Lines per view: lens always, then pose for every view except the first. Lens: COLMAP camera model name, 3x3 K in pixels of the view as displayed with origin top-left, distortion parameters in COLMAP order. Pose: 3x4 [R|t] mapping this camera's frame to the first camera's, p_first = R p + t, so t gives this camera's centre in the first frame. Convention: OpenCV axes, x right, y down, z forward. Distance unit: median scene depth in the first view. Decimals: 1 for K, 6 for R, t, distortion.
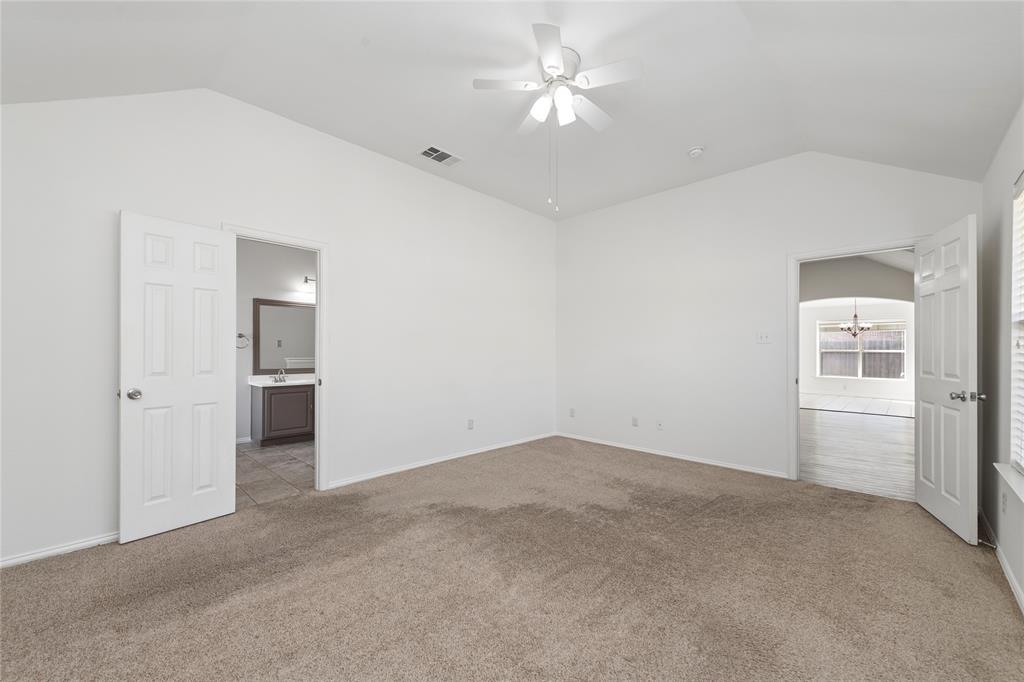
lens RADIAL K [[404.2, 0, 513.2], [0, 404.2, 351.2], [0, 0, 1]] dist [0.005811, -0.000563]
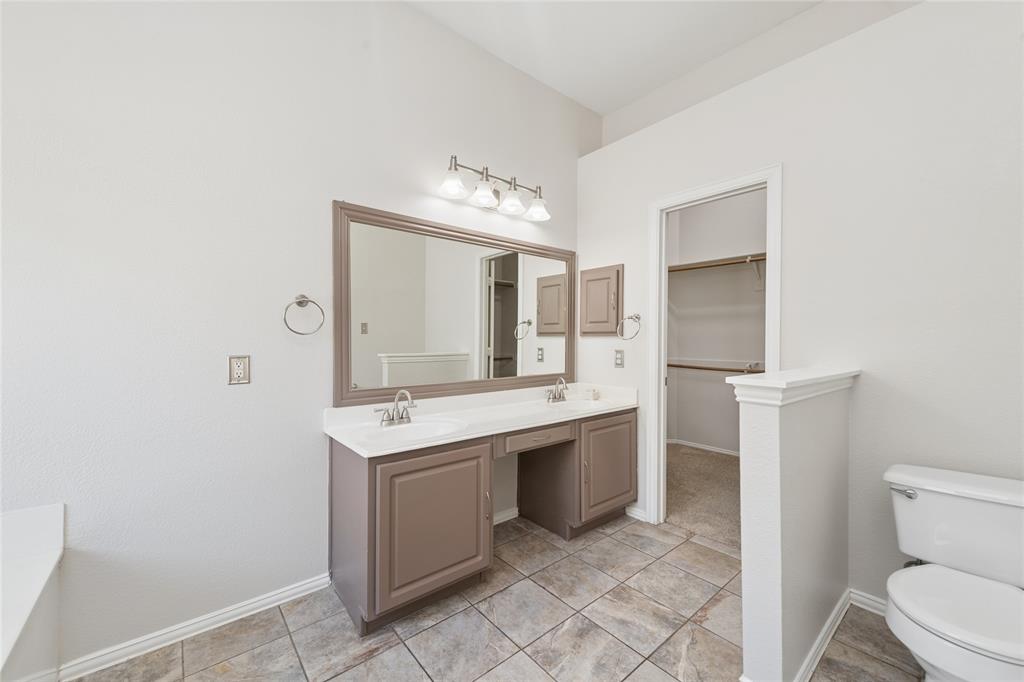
lens RADIAL K [[404.2, 0, 518.4], [0, 404.2, 340.5], [0, 0, 1]] dist [0.005811, -0.000563]
pose [[0.994999, -0.004123, -0.099803, -0.430612], [0.004205, 0.999991, 0.000614, -0.000787], [0.099799, -0.001031, 0.995007, 0.637463]]
